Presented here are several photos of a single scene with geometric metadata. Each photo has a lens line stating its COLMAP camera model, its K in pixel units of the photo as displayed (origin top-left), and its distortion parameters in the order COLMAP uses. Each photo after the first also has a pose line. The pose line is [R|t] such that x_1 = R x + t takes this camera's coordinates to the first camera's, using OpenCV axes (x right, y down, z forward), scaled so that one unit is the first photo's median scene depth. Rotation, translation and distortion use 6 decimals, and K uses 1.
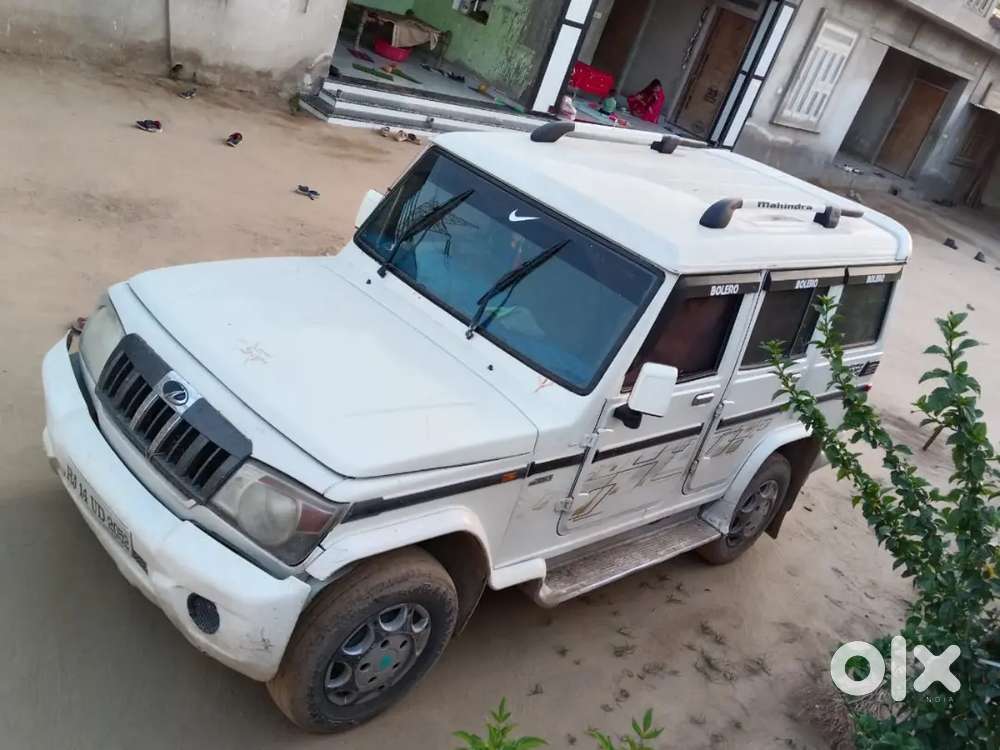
lens RADIAL K [[990.5, 0, 500.0], [0, 990.5, 375.0], [0, 0, 1]] dist [0.120247, -0.230923]
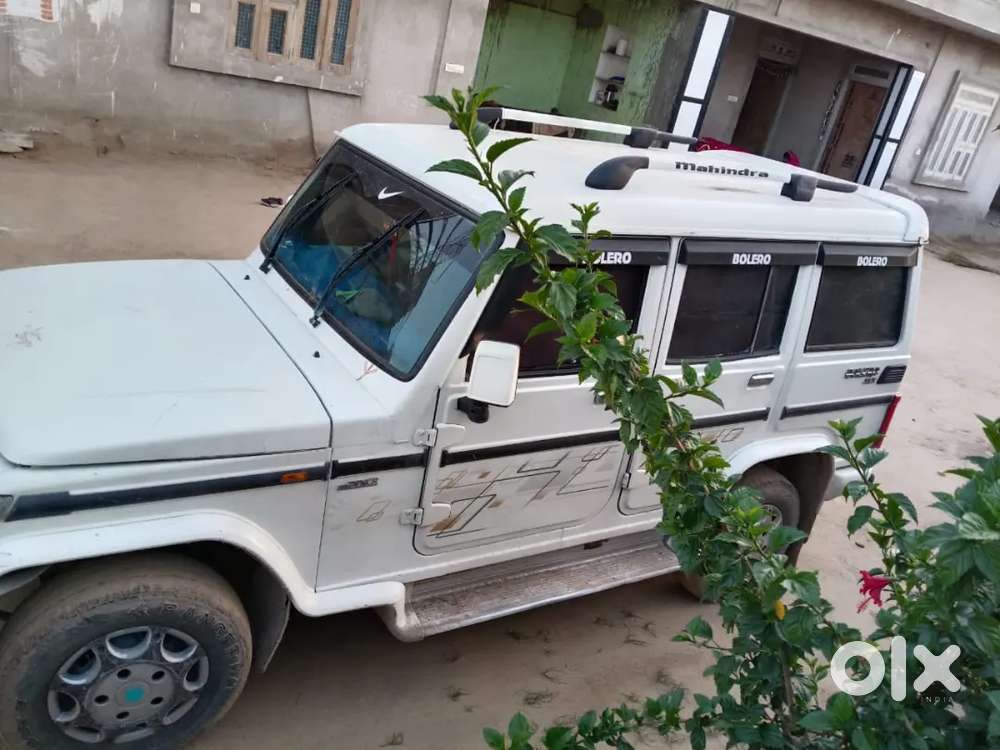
lens RADIAL K [[837.0, 0, 500.0], [0, 837.0, 375.0], [0, 0, 1]] dist [0.065993, -0.122358]
pose [[0.970758, -0.026736, -0.238566, 0.252066], [0.008345, 0.996936, -0.077769, 0.054394], [0.239915, 0.073504, 0.968007, 0.261480]]
